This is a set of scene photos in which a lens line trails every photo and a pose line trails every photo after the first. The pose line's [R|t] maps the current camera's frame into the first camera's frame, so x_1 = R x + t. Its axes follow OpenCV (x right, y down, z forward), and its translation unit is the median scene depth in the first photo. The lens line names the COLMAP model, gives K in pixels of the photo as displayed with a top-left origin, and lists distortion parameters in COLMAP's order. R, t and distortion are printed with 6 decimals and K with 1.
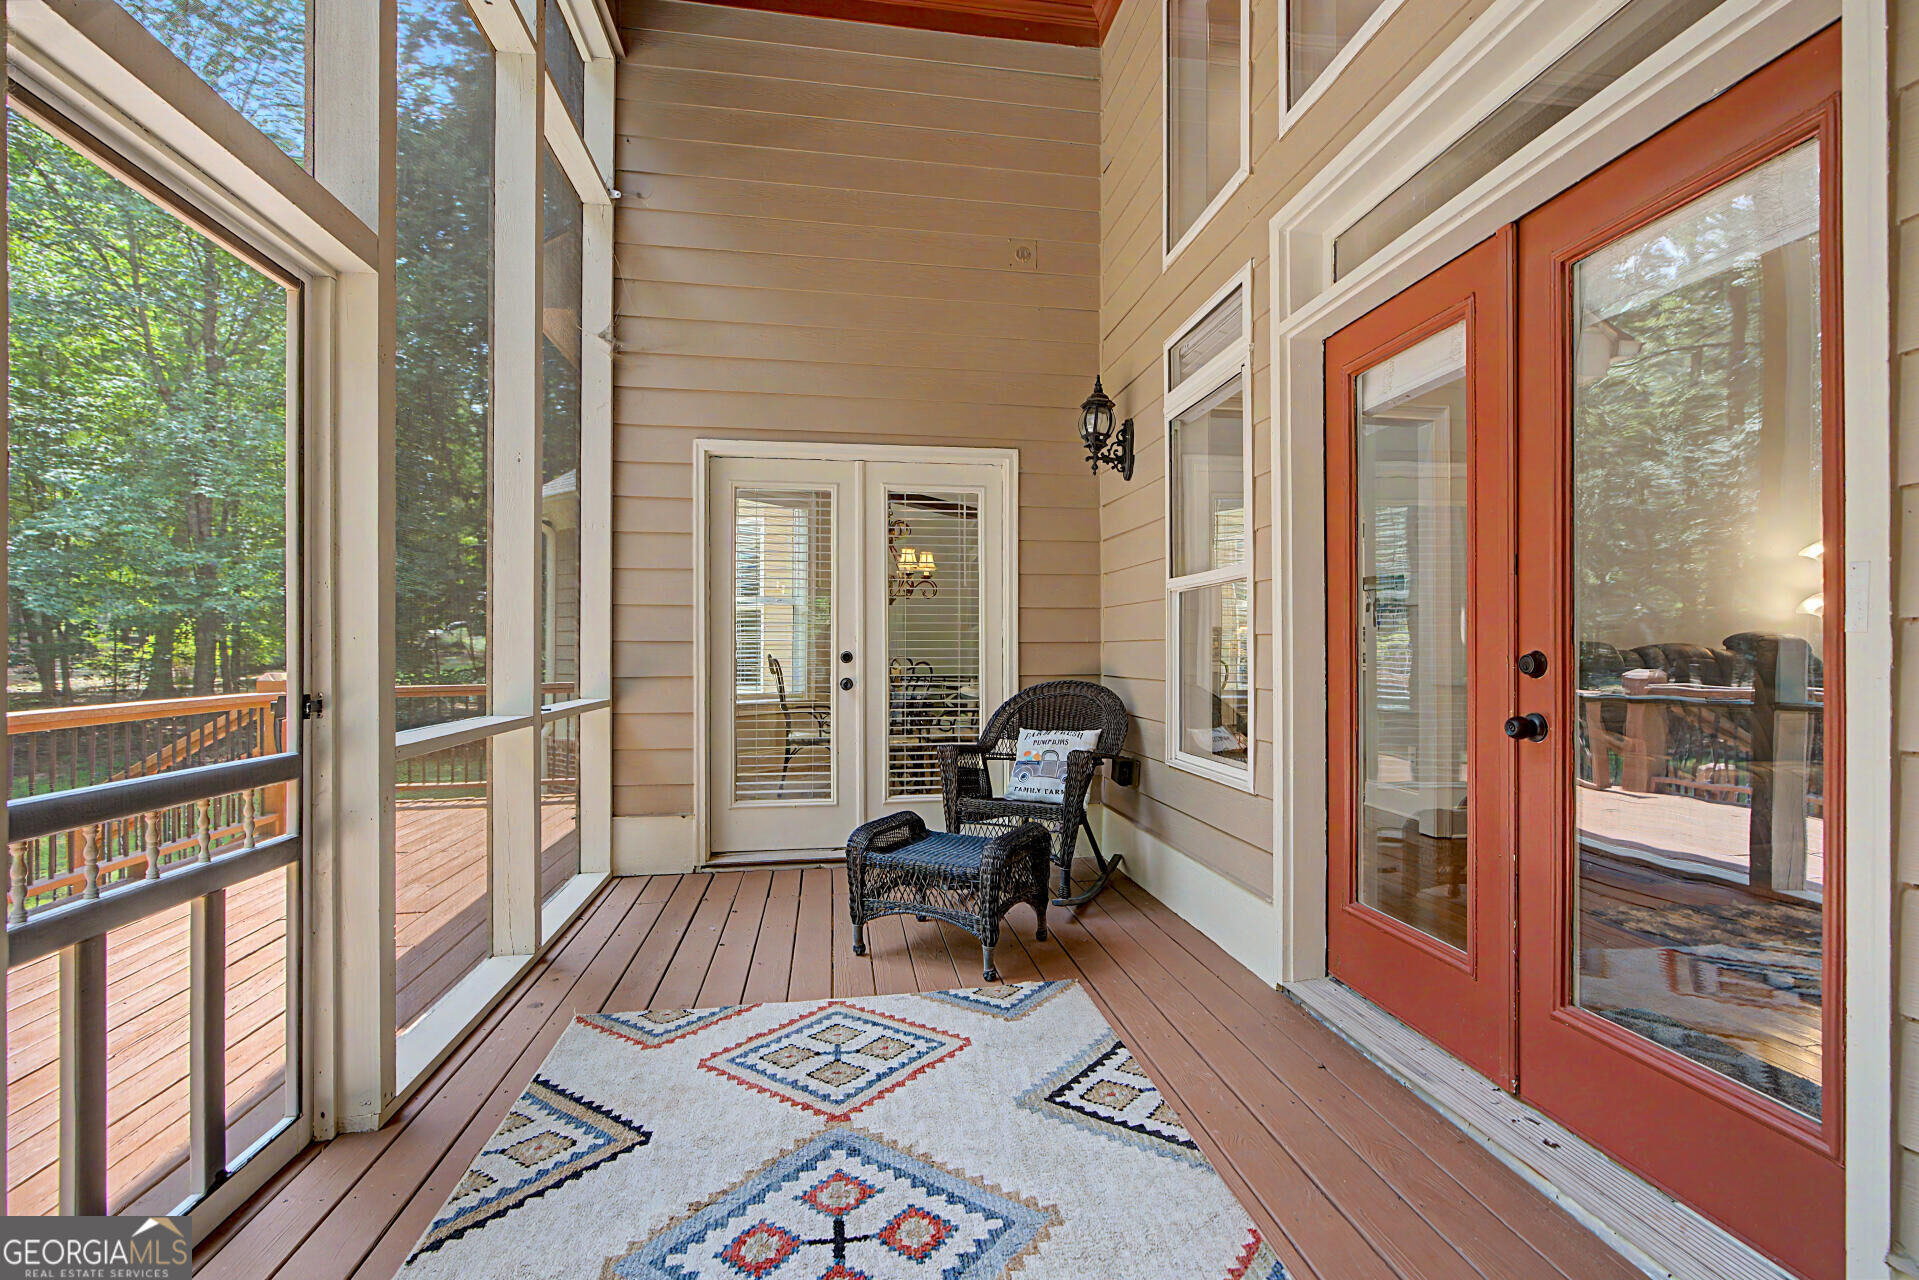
lens RADIAL K [[868.5, 0, 968.5], [0, 868.5, 651.0], [0, 0, 1]] dist [-0.004468, 0.000660]
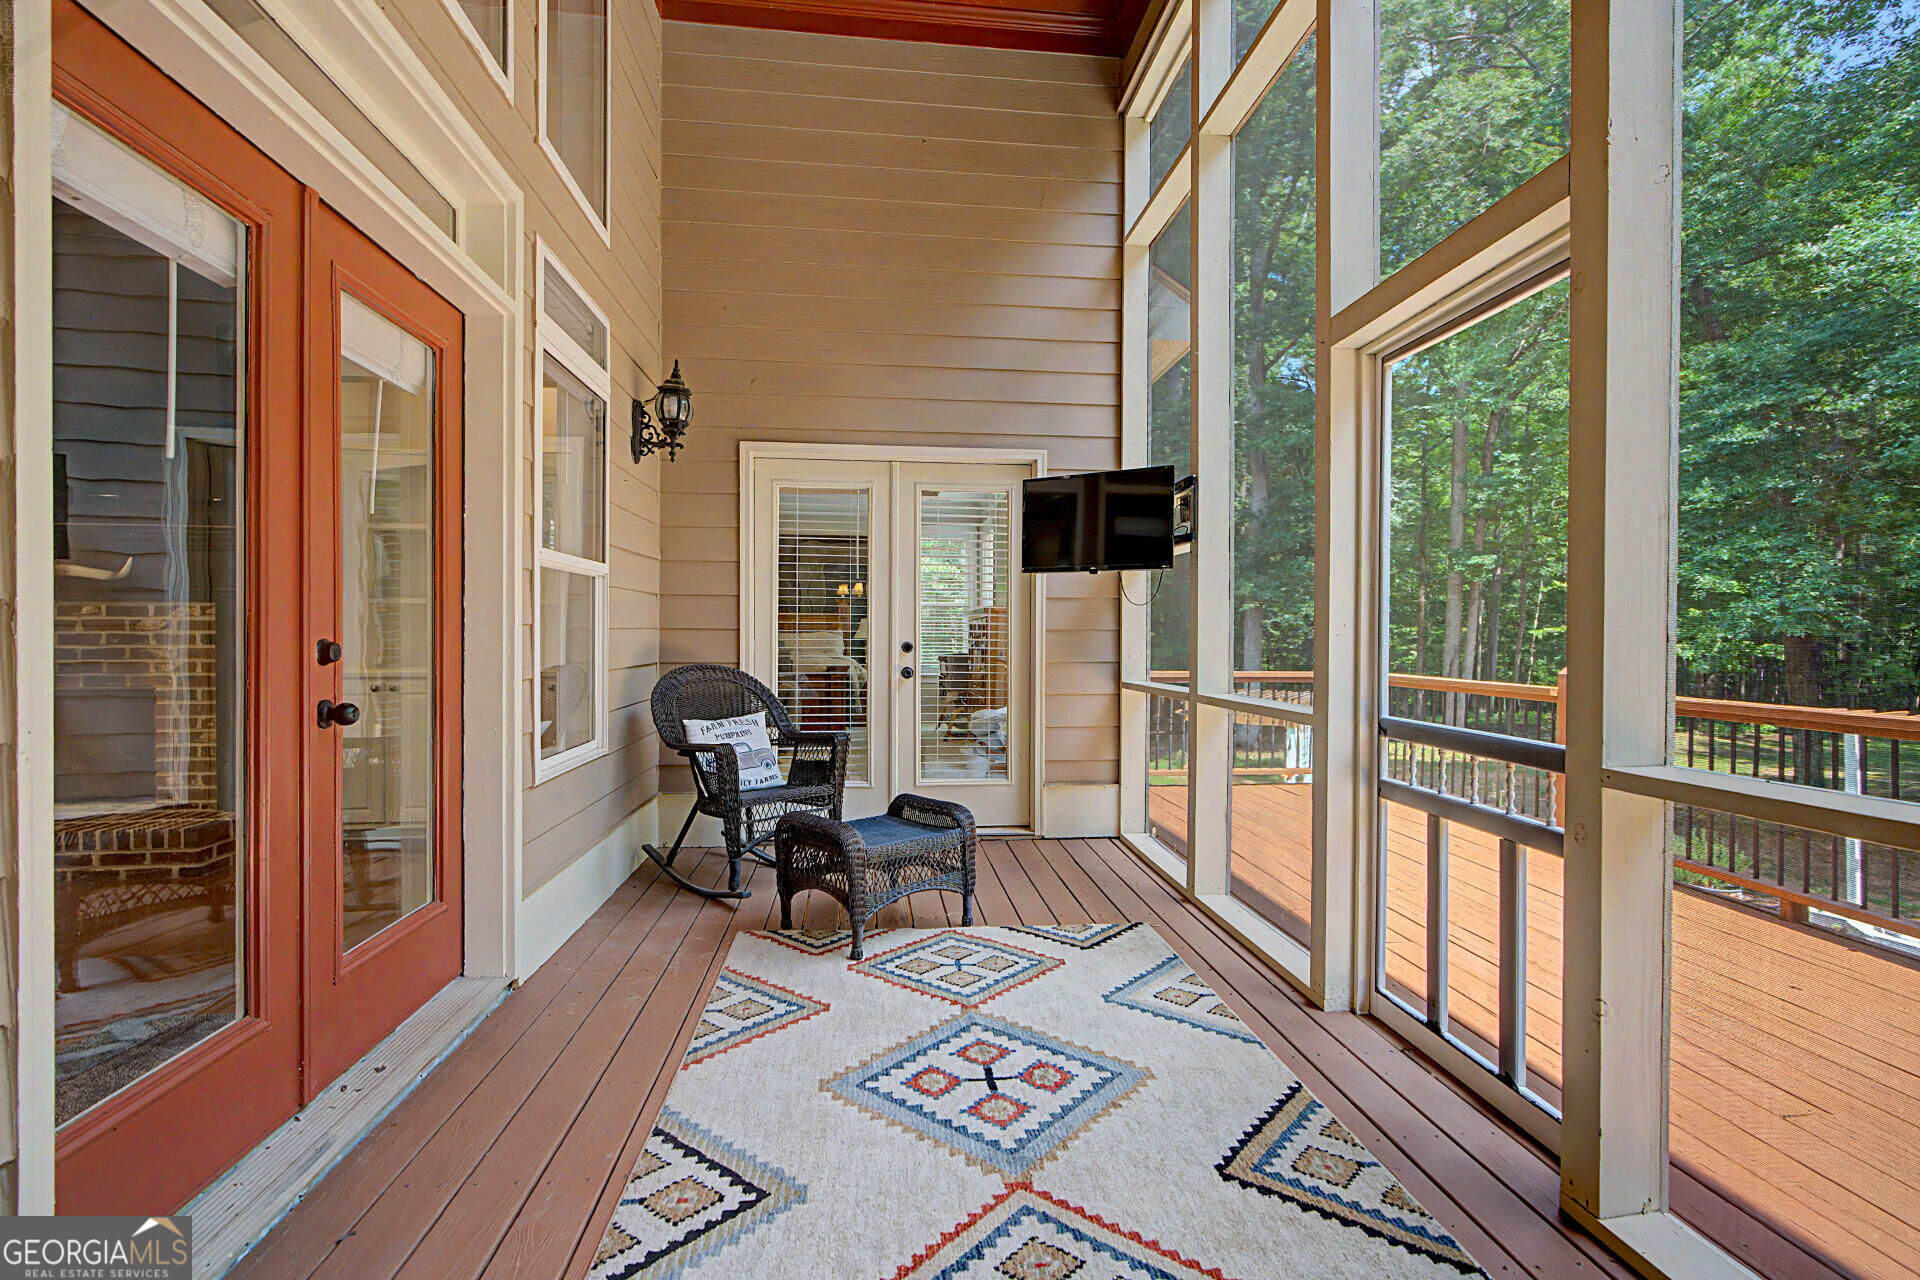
lens RADIAL K [[869.0, 0, 969.0], [0, 869.0, 651.0], [0, 0, 1]] dist [-0.004468, 0.000660]
pose [[-0.999132, -0.003770, 0.041480, -0.144873], [-0.003008, 0.999826, 0.018418, -0.007150], [-0.041542, 0.018277, -0.998970, 1.995313]]
